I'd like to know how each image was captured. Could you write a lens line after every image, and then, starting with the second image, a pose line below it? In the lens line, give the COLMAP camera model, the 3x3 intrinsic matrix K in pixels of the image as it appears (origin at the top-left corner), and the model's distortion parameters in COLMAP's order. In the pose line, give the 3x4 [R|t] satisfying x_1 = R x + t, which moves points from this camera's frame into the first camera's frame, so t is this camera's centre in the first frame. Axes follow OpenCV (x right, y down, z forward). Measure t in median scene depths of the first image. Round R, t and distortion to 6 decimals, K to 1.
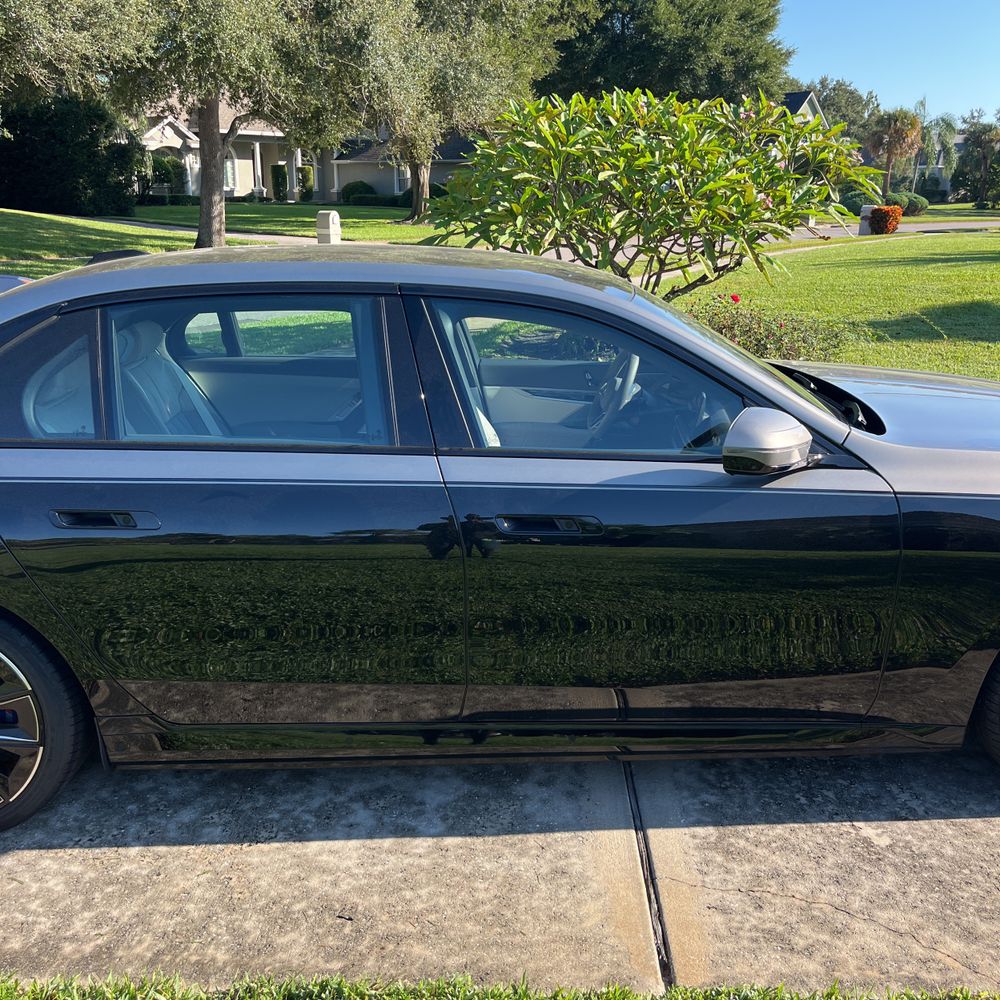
lens RADIAL K [[1043.9, 0, 518.5], [0, 1043.9, 496.8], [0, 0, 1]] dist [0.005659, 0.030139]
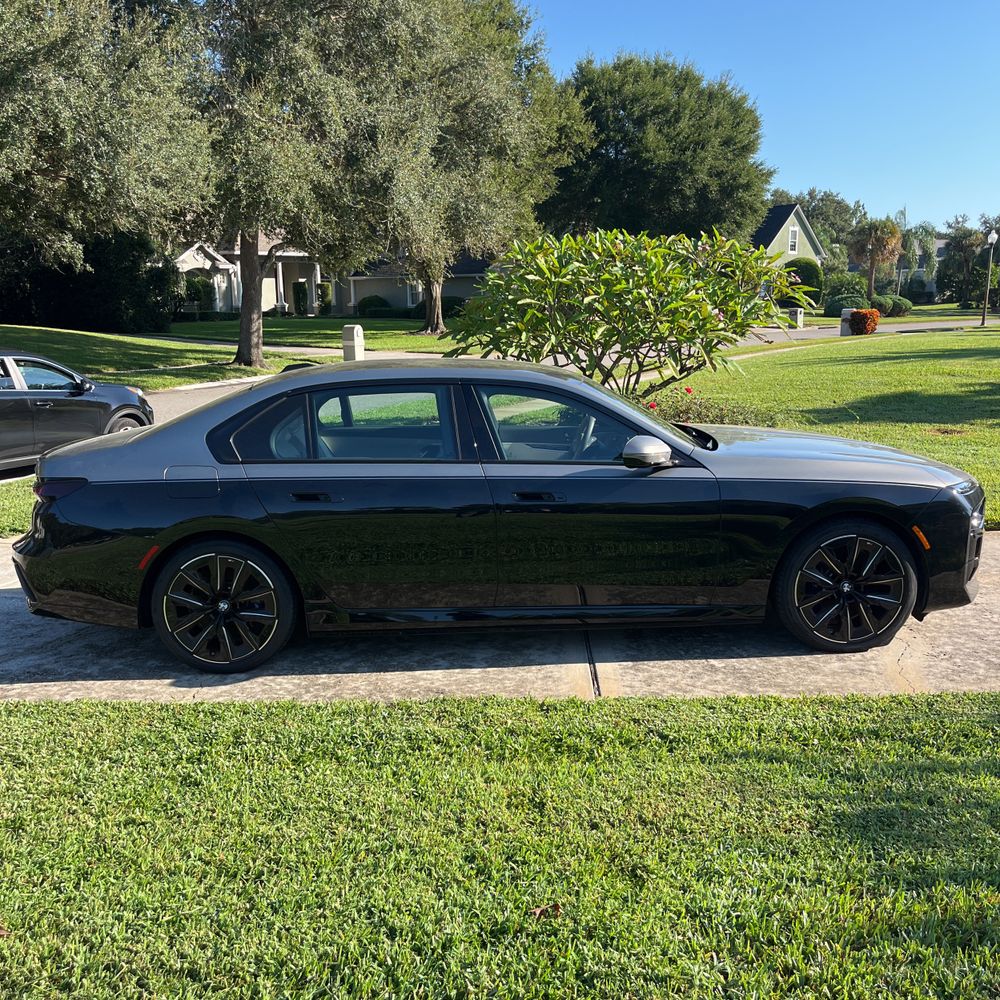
lens RADIAL K [[1051.9, 0, 521.7], [0, 1051.9, 503.0], [0, 0, 1]] dist [0.033954, -0.031512]
pose [[0.999811, -0.018556, -0.005765, 0.001102], [0.017942, 0.995534, -0.092685, 0.031475], [0.007459, 0.092564, 0.995679, -0.138392]]
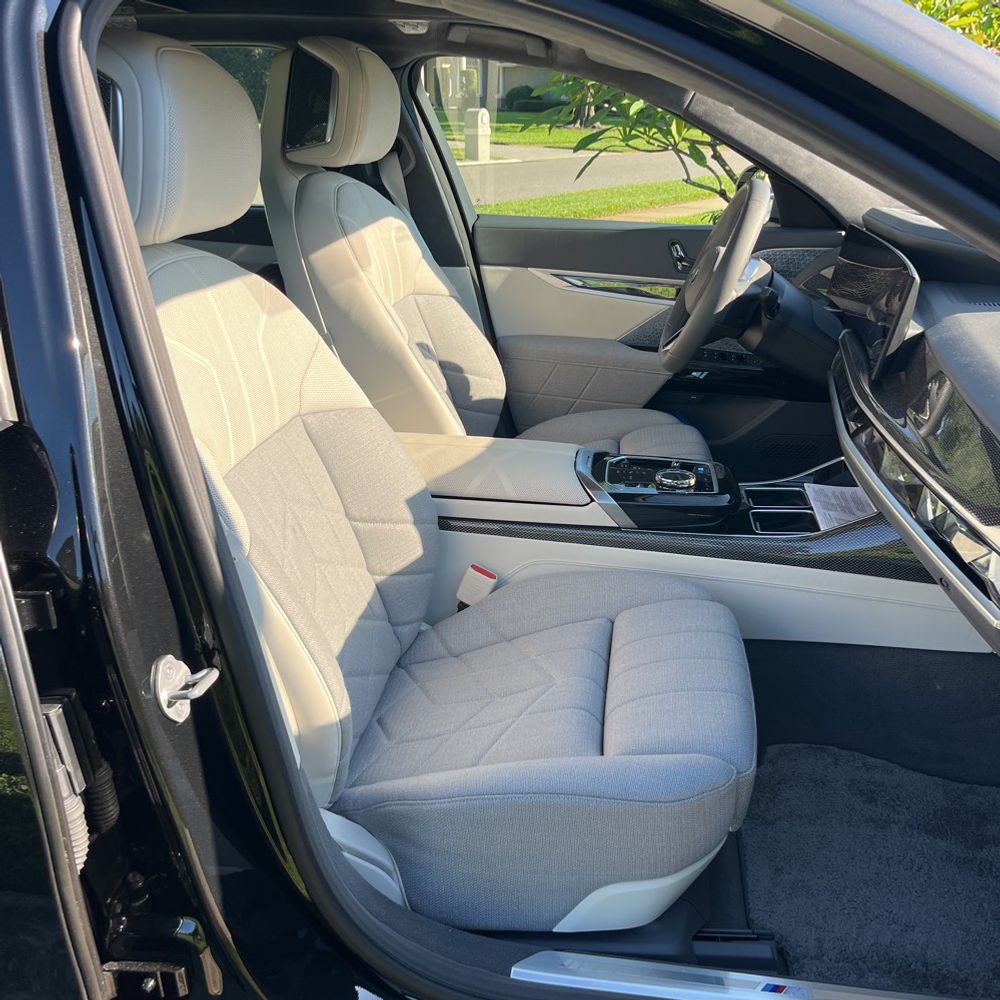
lens RADIAL K [[1022.3, 0, 500.5], [0, 1022.3, 497.0], [0, 0, 1]] dist [0.037370, -0.031999]
pose [[0.984121, 0.063693, -0.165676, 0.016691], [-0.050565, 0.995325, 0.082290, -0.006865], [0.170143, -0.072606, 0.982741, 0.106271]]
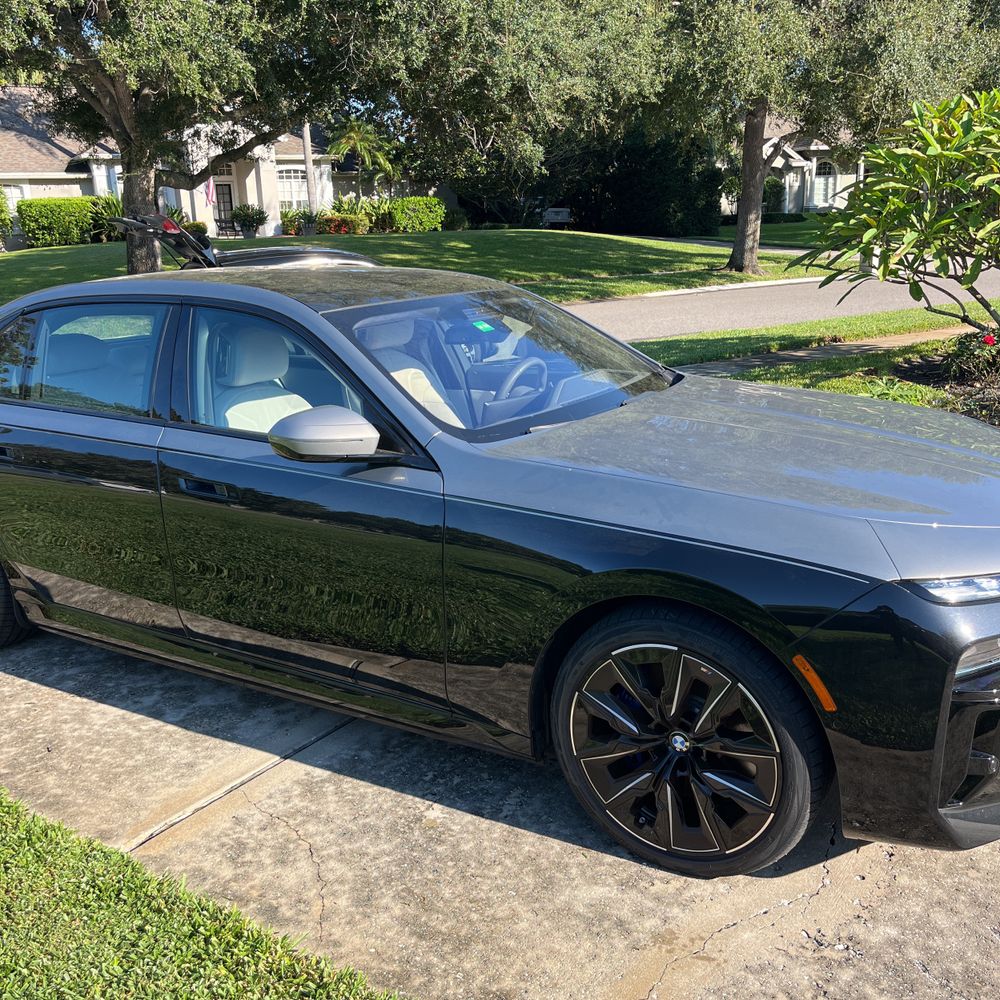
lens RADIAL K [[1043.6, 0, 500.1], [0, 1043.6, 497.8], [0, 0, 1]] dist [0.012419, 0.021156]
pose [[0.820390, 0.112863, -0.560555, 0.146384], [-0.120433, 0.992442, 0.023563, -0.004969], [0.558978, 0.048178, 0.827782, 0.021756]]
